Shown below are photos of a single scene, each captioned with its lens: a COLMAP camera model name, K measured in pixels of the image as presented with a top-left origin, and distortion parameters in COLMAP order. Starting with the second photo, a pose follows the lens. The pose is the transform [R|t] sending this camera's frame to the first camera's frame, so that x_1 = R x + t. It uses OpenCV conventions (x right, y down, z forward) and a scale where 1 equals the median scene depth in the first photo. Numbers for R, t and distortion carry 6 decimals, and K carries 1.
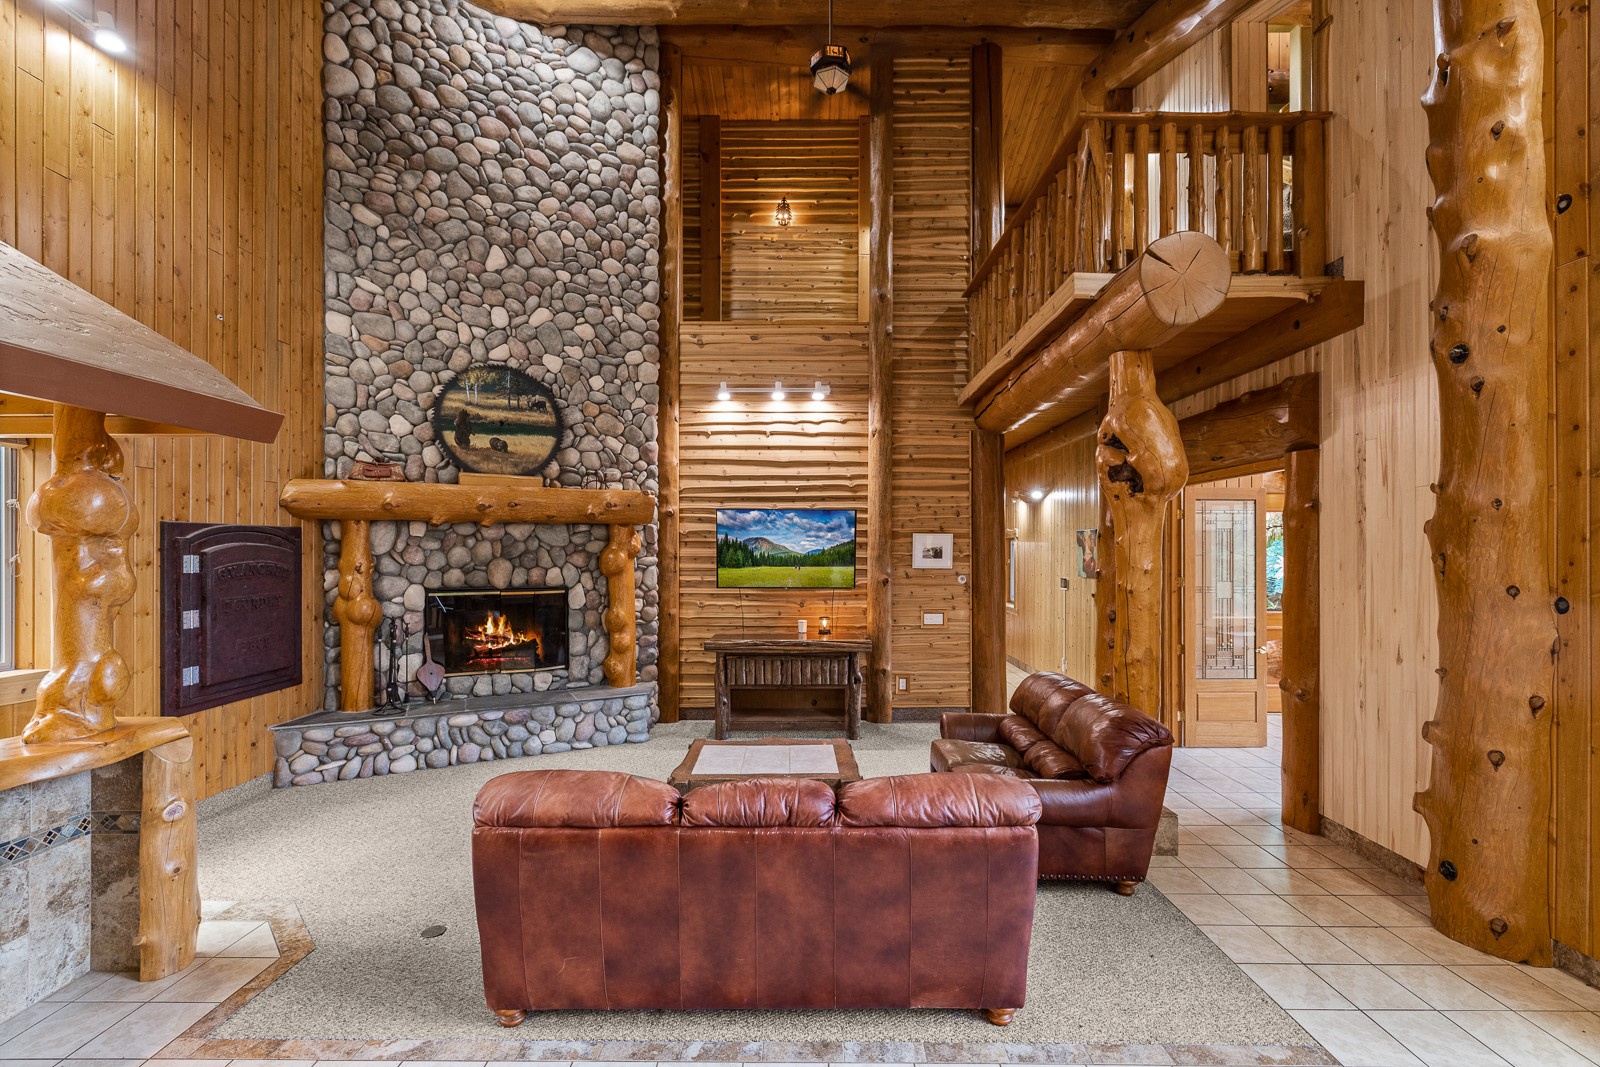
lens RADIAL K [[666.7, 0, 803.3], [0, 666.7, 541.6], [0, 0, 1]] dist [0.001427, -0.000151]
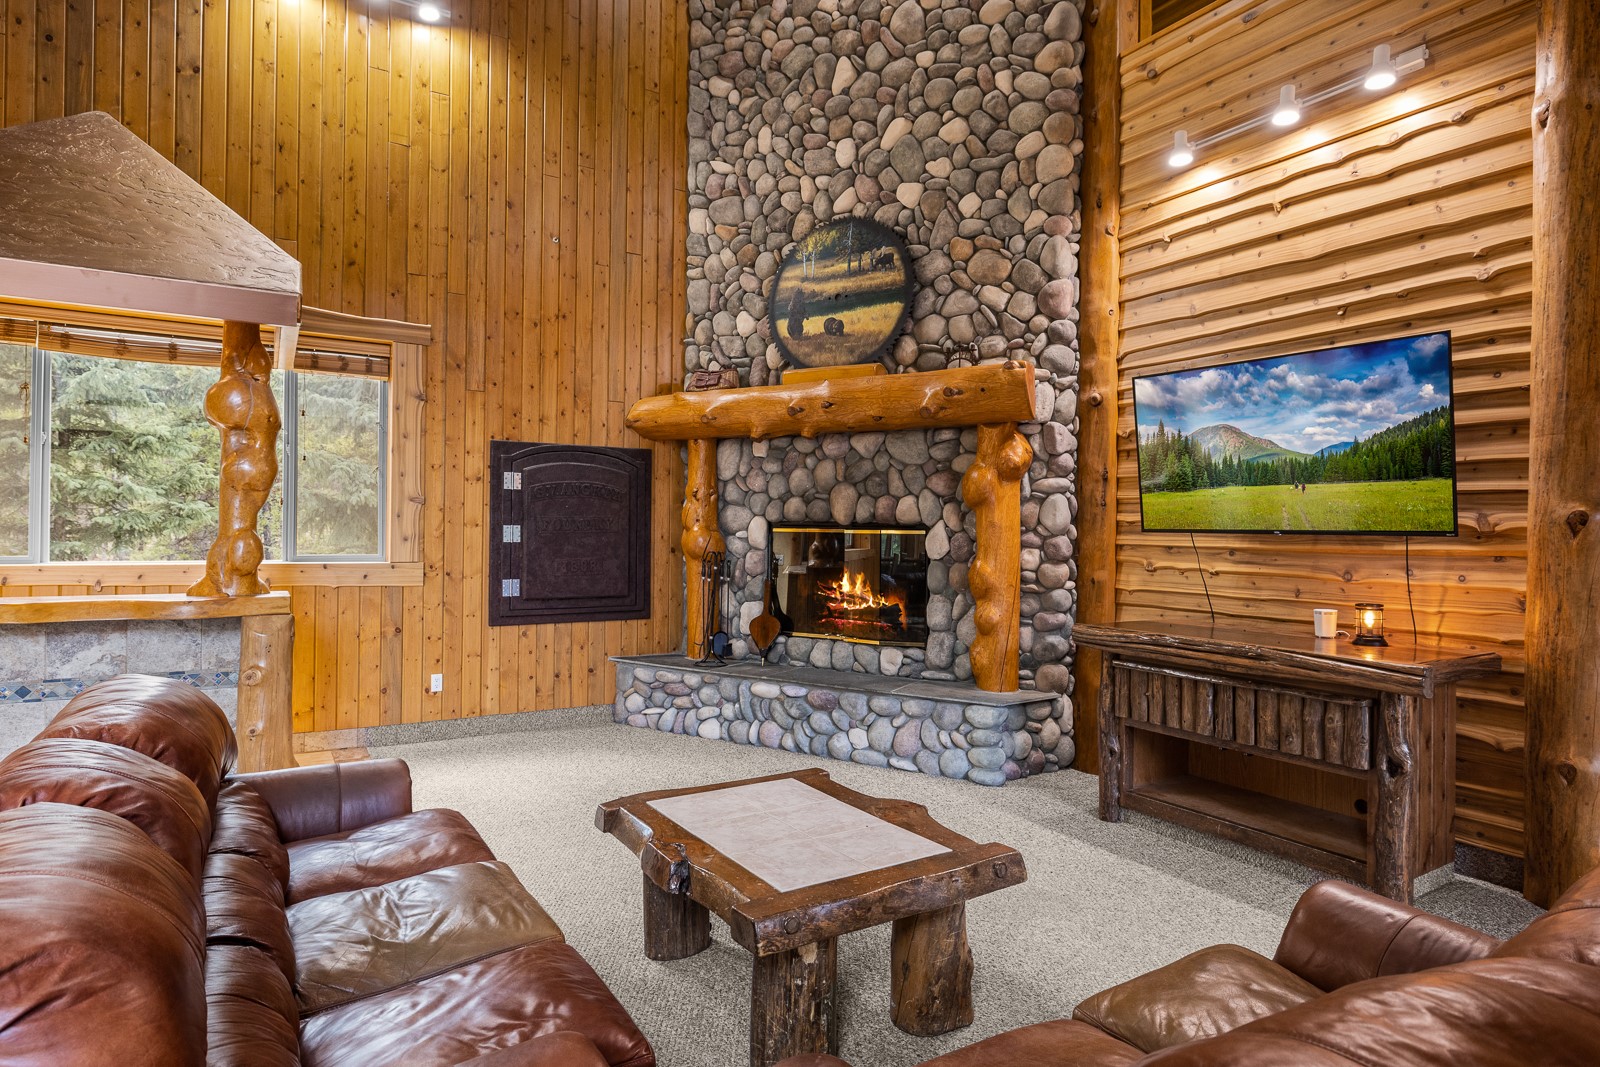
lens RADIAL K [[888.2, 0, 800.9], [0, 888.2, 523.0], [0, 0, 1]] dist [-0.000252, -0.001057]
pose [[0.530642, 0.000033, -0.847596, 0.342356], [-0.000333, 1.000000, -0.000170, 0.068653], [0.847596, 0.000372, 0.530642, 0.445183]]
